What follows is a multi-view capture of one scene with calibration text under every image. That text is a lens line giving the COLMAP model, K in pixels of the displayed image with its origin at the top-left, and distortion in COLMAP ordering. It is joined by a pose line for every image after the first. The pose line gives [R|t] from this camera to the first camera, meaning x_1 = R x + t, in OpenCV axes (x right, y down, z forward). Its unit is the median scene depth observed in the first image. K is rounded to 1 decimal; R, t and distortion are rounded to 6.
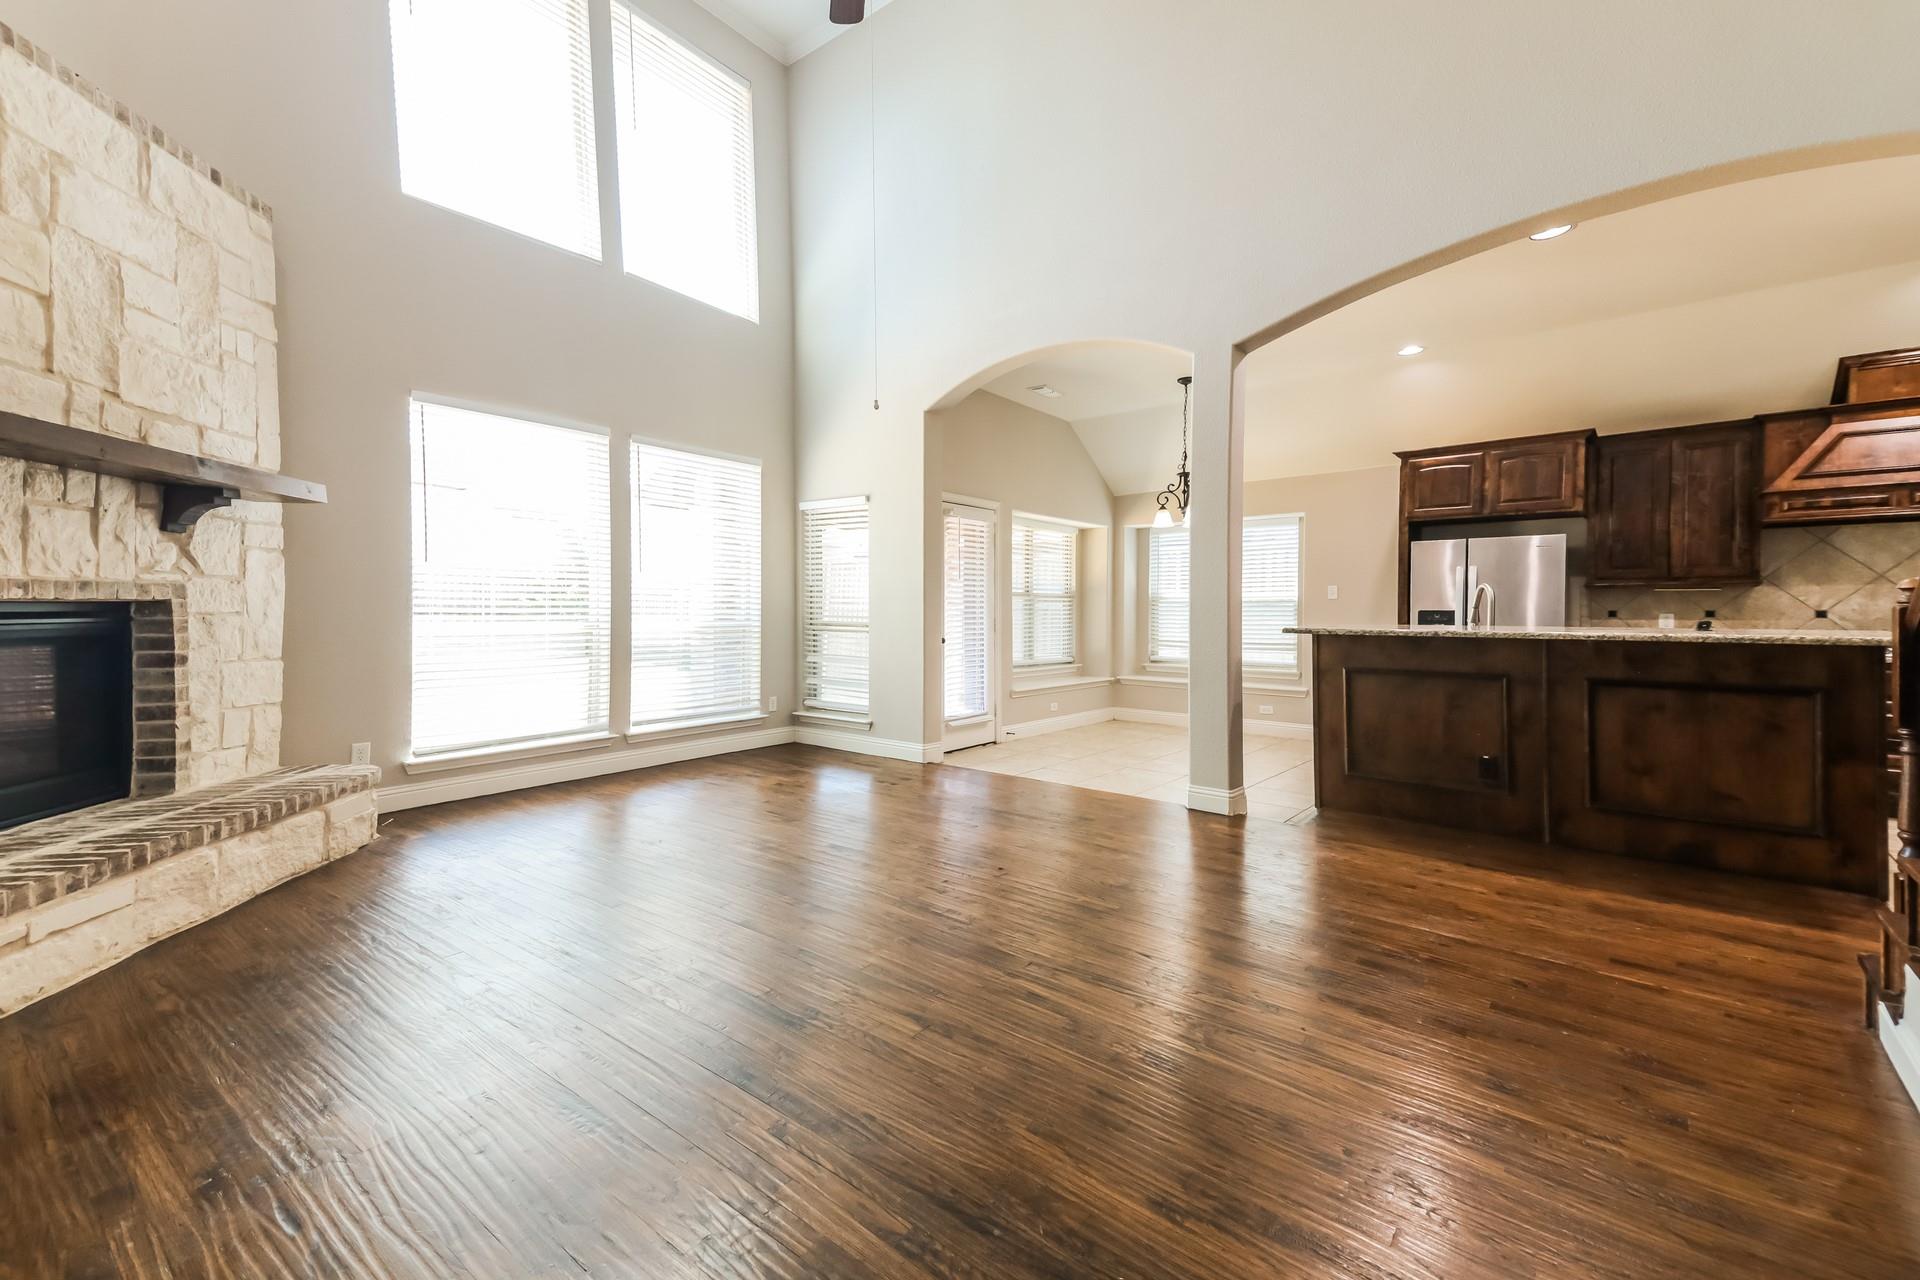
lens RADIAL K [[812.5, 0, 957.3], [0, 812.5, 601.9], [0, 0, 1]] dist [0.000028, 0.000001]
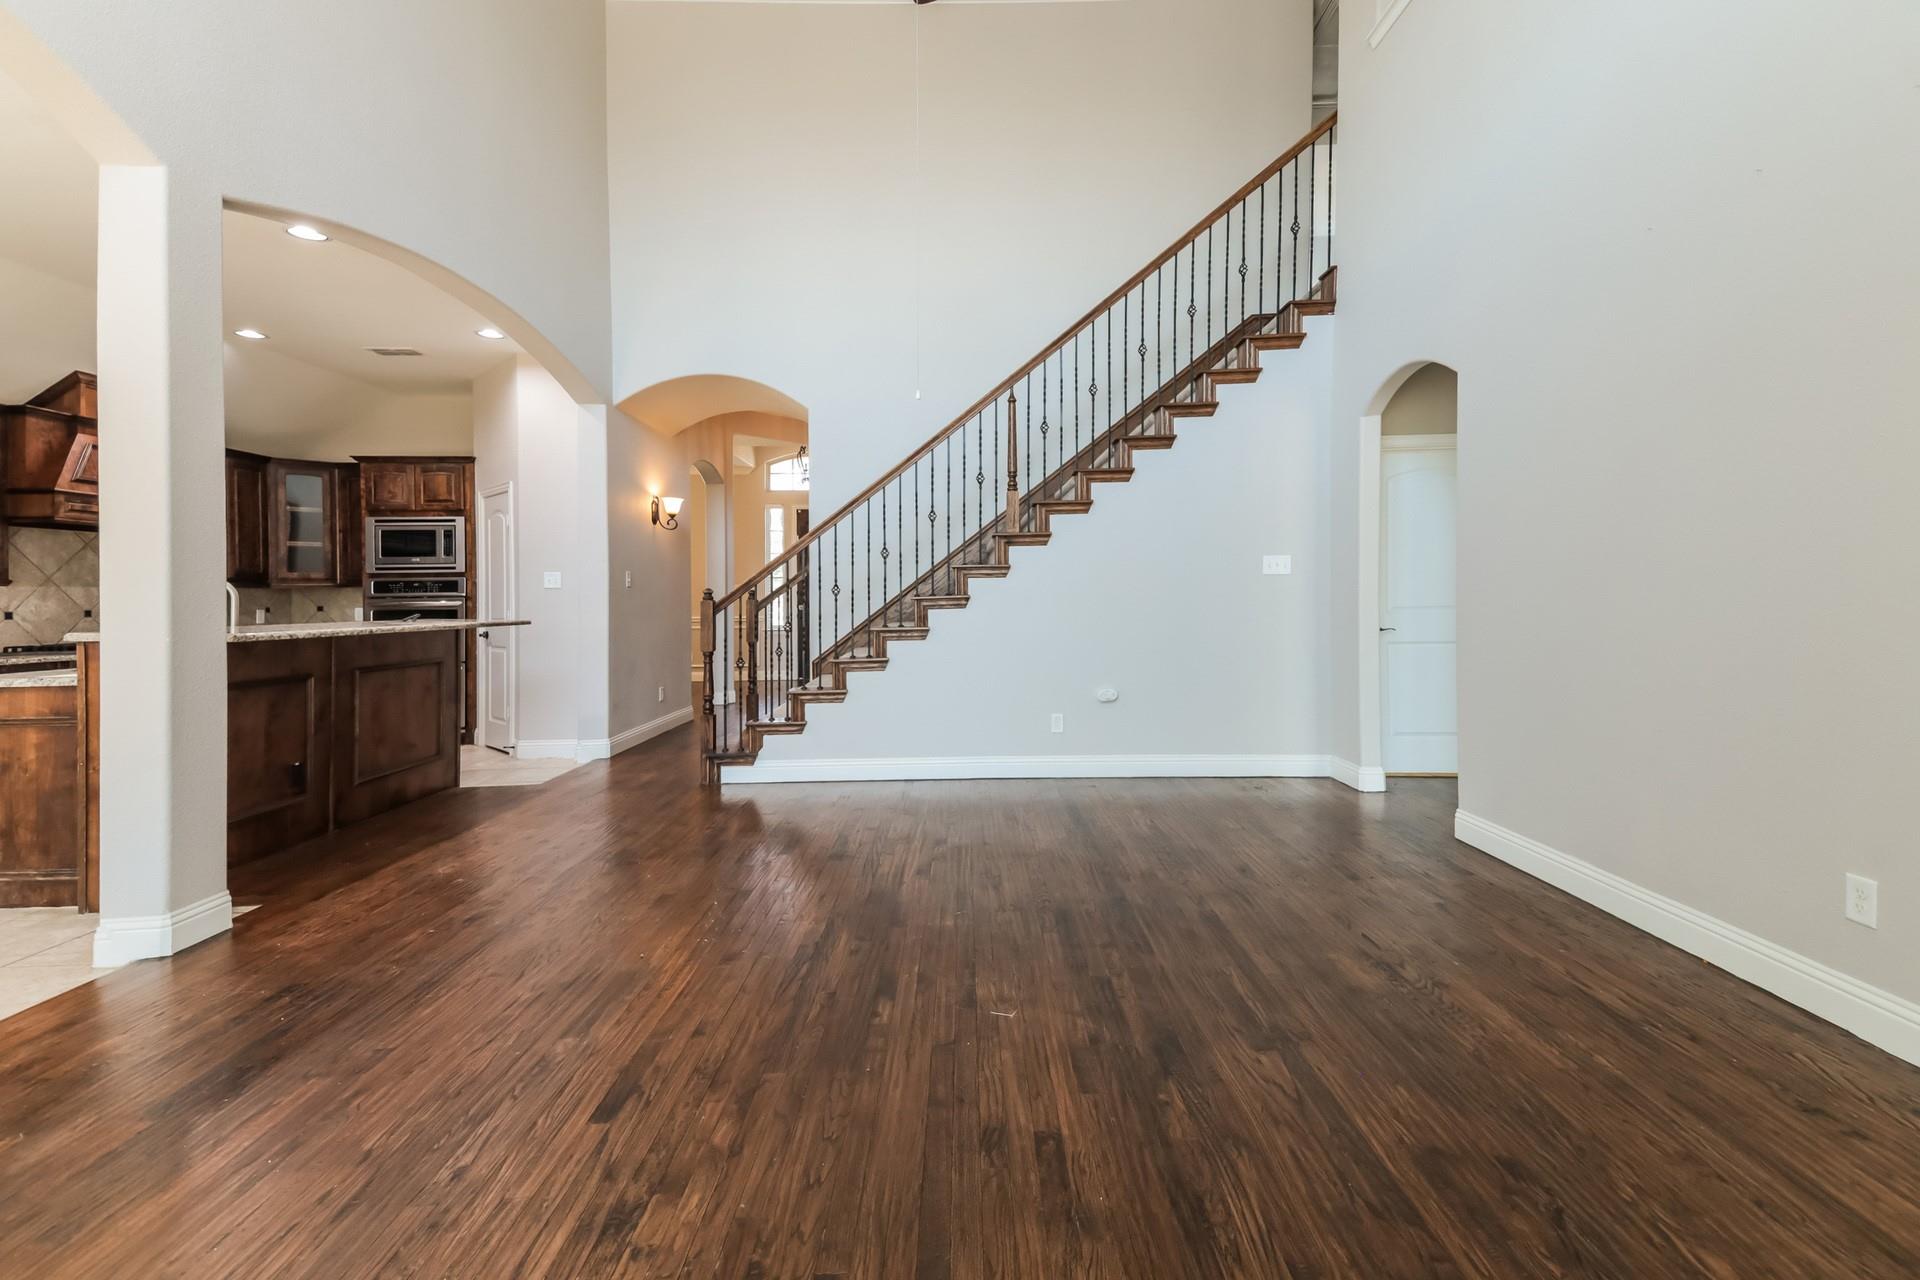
lens RADIAL K [[812.5, 0, 957.3], [0, 812.5, 601.9], [0, 0, 1]] dist [0.000028, 0.000001]
pose [[-0.606784, 0.001250, 0.794866, -0.429820], [0.006069, 0.999977, 0.003061, 0.002427], [-0.794844, 0.006681, -0.606777, 0.720145]]
